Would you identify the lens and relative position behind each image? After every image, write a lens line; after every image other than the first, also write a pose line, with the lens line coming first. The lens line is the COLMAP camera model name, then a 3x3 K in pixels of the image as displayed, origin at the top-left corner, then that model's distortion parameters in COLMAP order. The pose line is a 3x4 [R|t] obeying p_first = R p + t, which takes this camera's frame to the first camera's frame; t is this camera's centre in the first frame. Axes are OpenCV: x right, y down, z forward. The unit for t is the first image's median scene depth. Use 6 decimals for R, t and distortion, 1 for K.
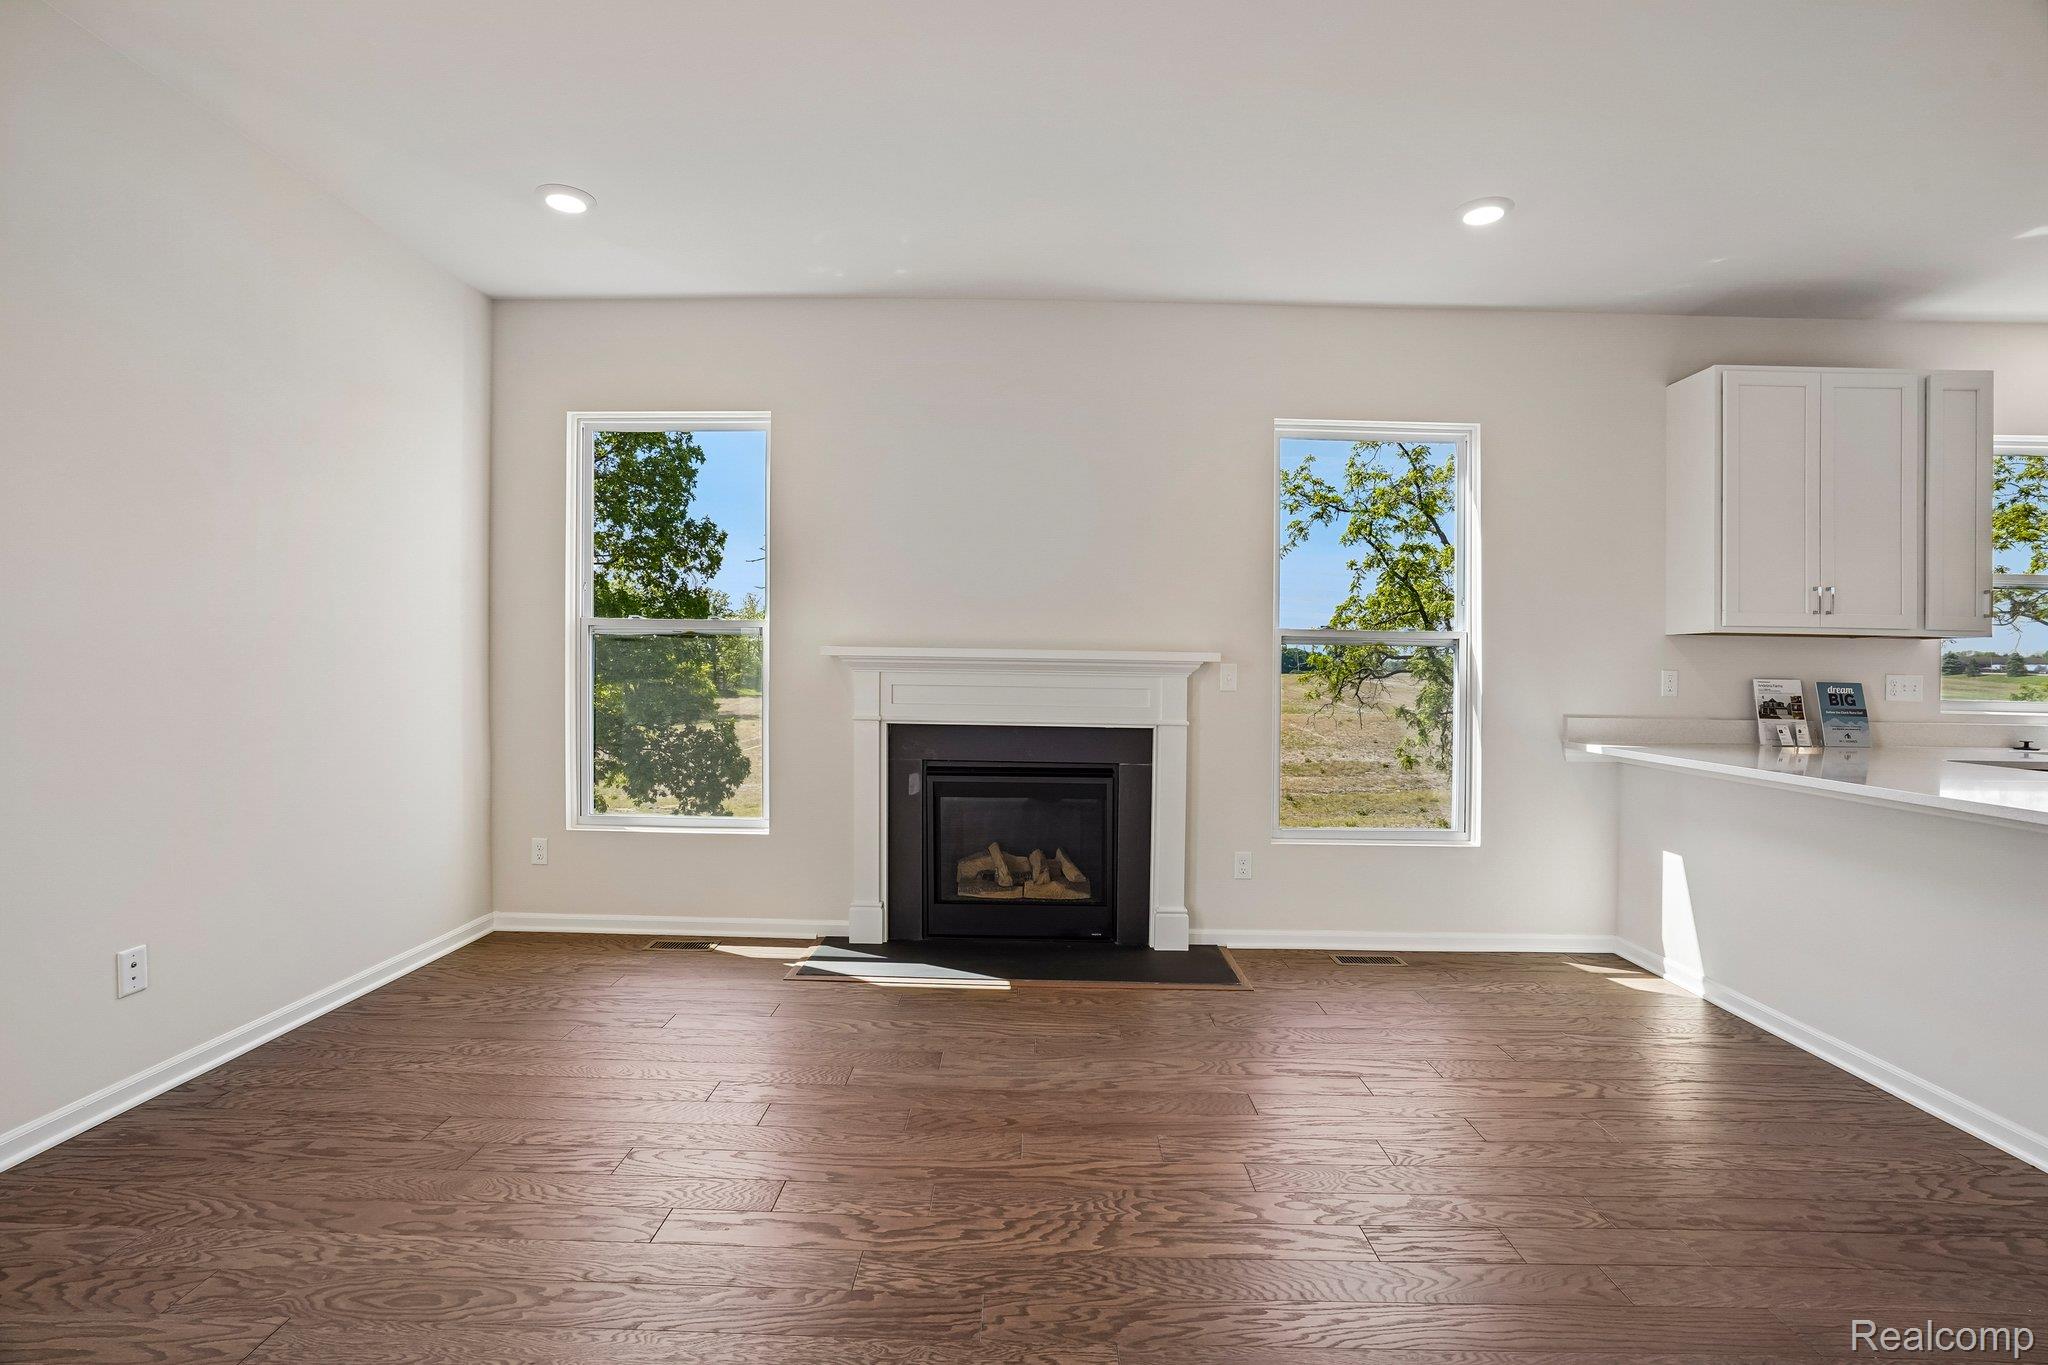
lens RADIAL K [[951.4, 0, 1024.9], [0, 951.4, 669.9], [0, 0, 1]] dist [-0.032851, 0.008707]
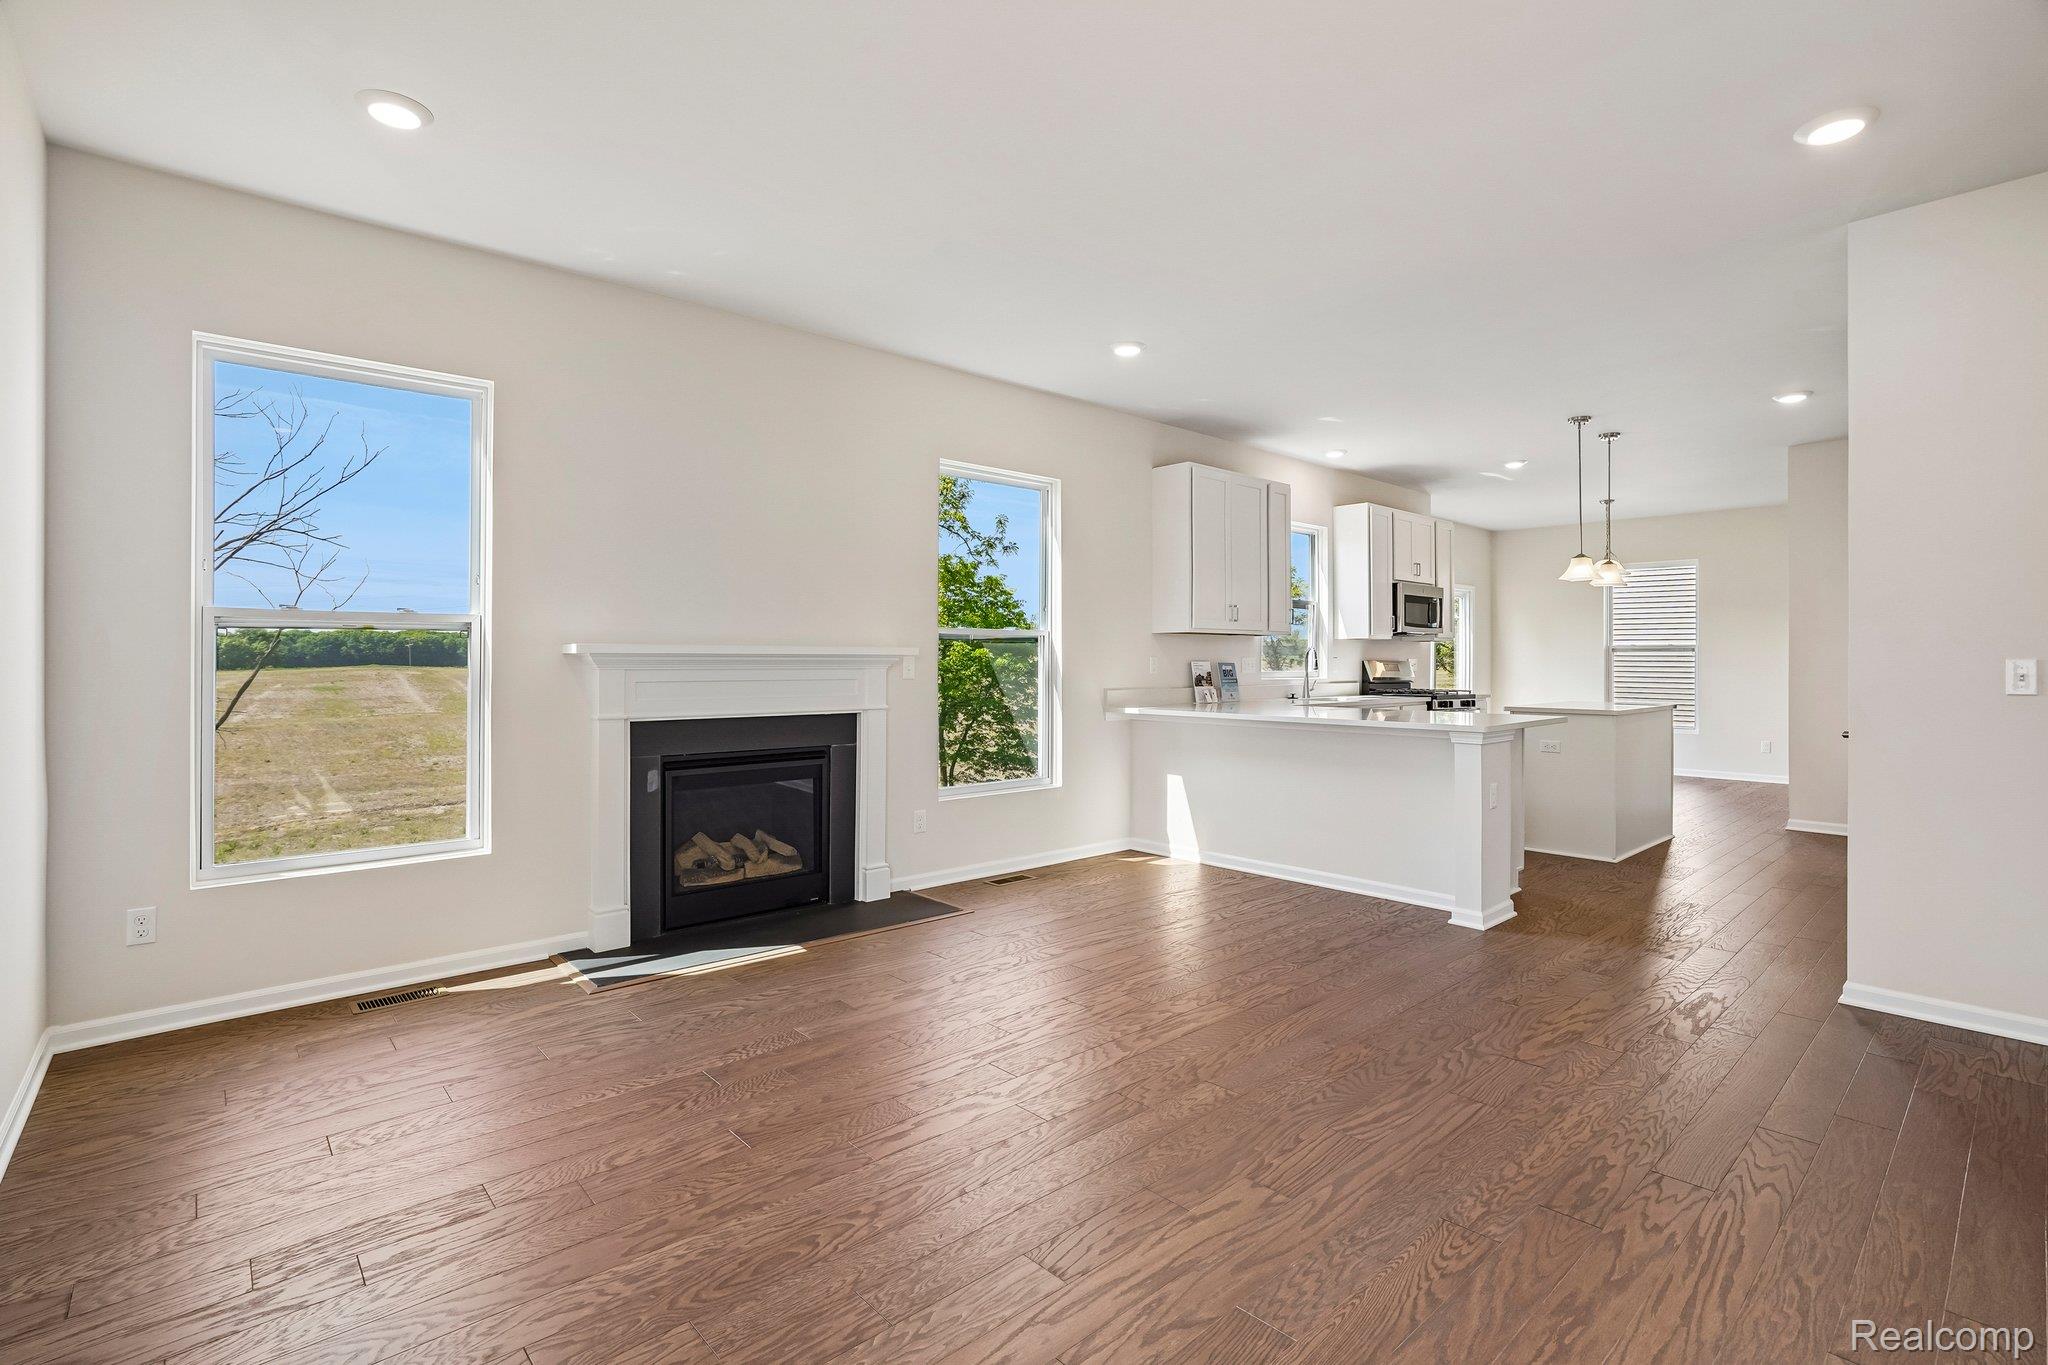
lens RADIAL K [[951.4, 0, 1031.0], [0, 951.4, 668.2], [0, 0, 1]] dist [-0.032851, 0.008707]
pose [[0.737185, -0.021117, 0.675361, -0.502126], [0.013955, 0.999774, 0.016028, -0.008493], [-0.675547, -0.002391, 0.737313, 0.002837]]
